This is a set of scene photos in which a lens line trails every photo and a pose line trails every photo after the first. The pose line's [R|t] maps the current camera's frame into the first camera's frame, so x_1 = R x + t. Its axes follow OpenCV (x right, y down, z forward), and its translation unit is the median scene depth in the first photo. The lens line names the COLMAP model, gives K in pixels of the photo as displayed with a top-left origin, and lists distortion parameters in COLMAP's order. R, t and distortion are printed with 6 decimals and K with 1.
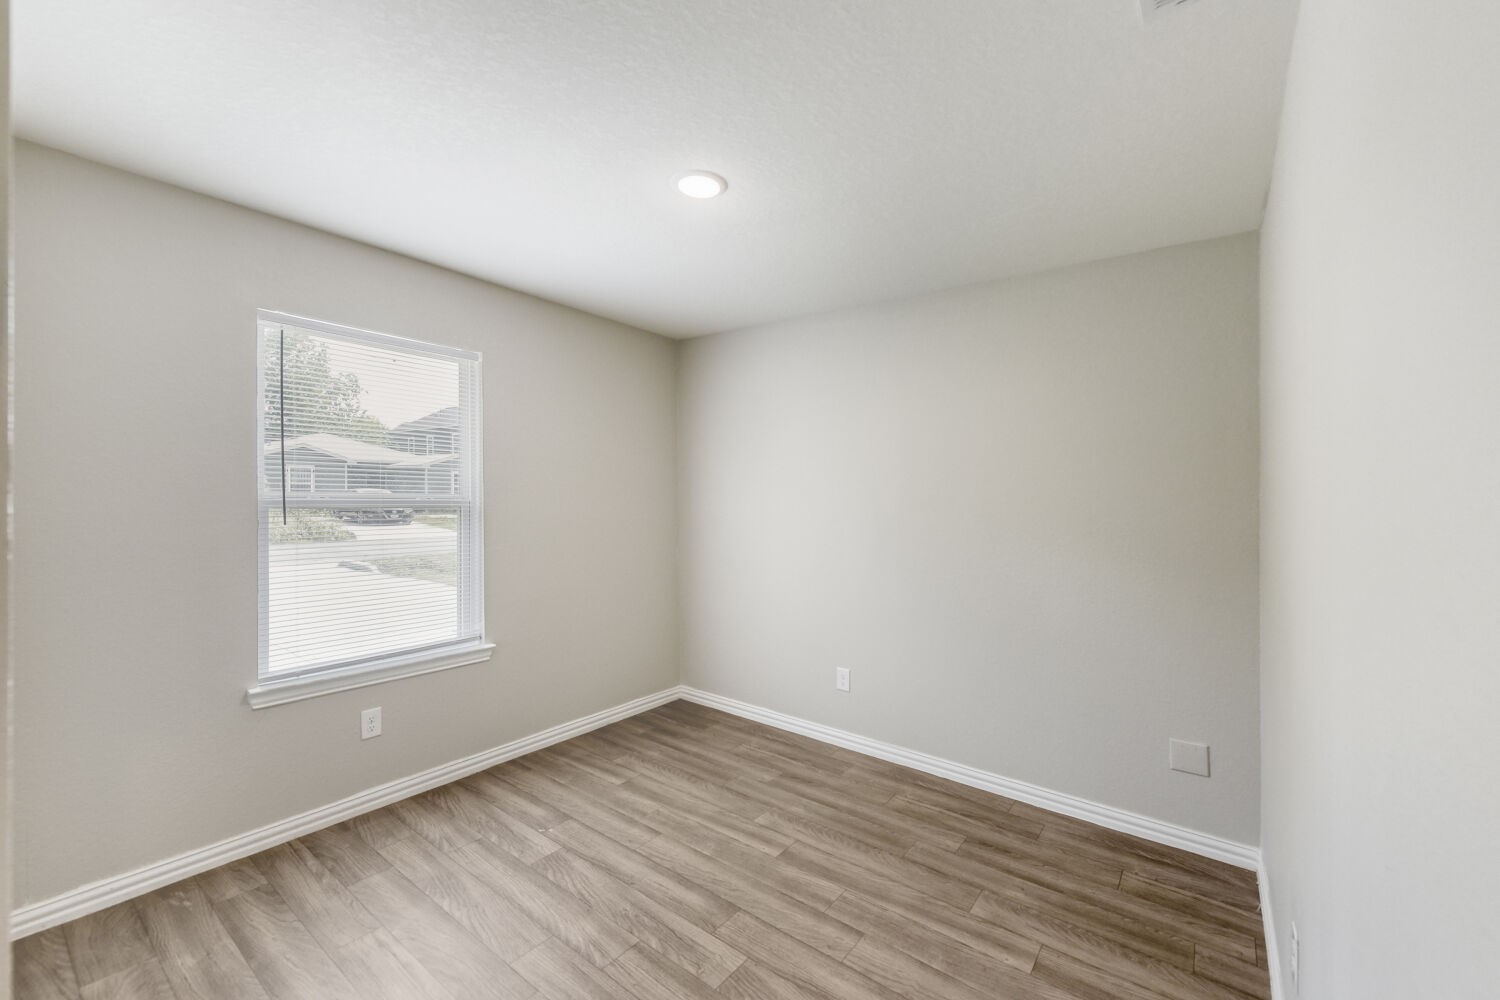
lens RADIAL K [[606.3, 0, 758.6], [0, 606.3, 509.6], [0, 0, 1]] dist [-0.000345, -0.001183]
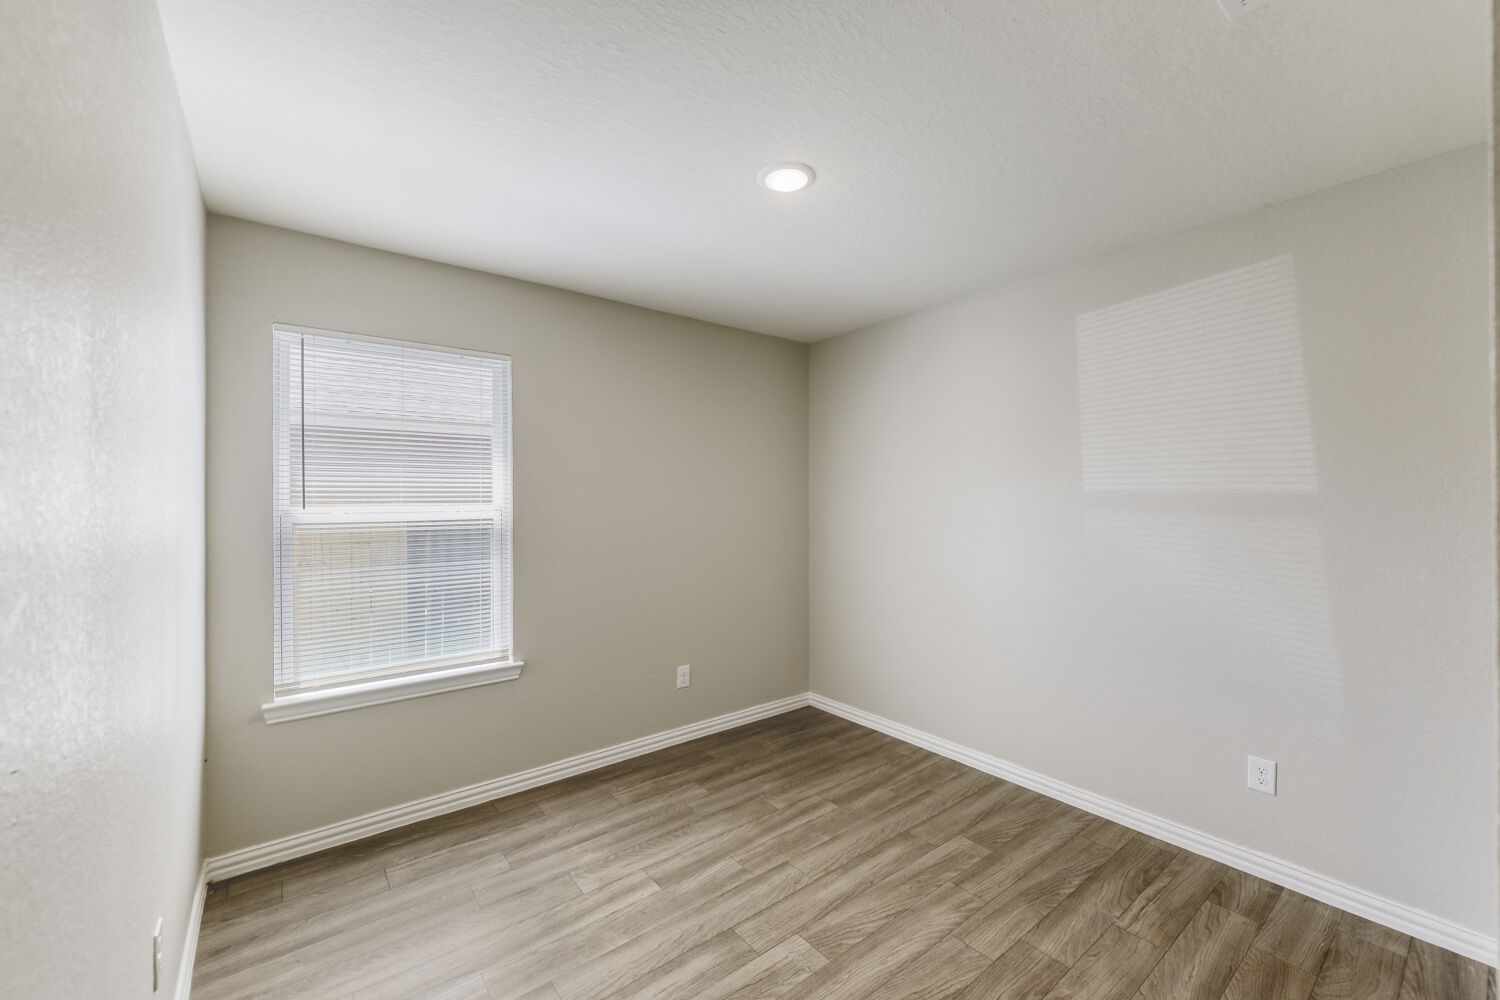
lens RADIAL K [[606.3, 0, 751.2], [0, 606.3, 496.7], [0, 0, 1]] dist [-0.000345, -0.001183]
pose [[0.255771, -0.020830, 0.966513, -0.840586], [0.036535, 0.999262, 0.011867, -0.033055], [-0.966047, 0.032277, 0.256343, 0.626418]]
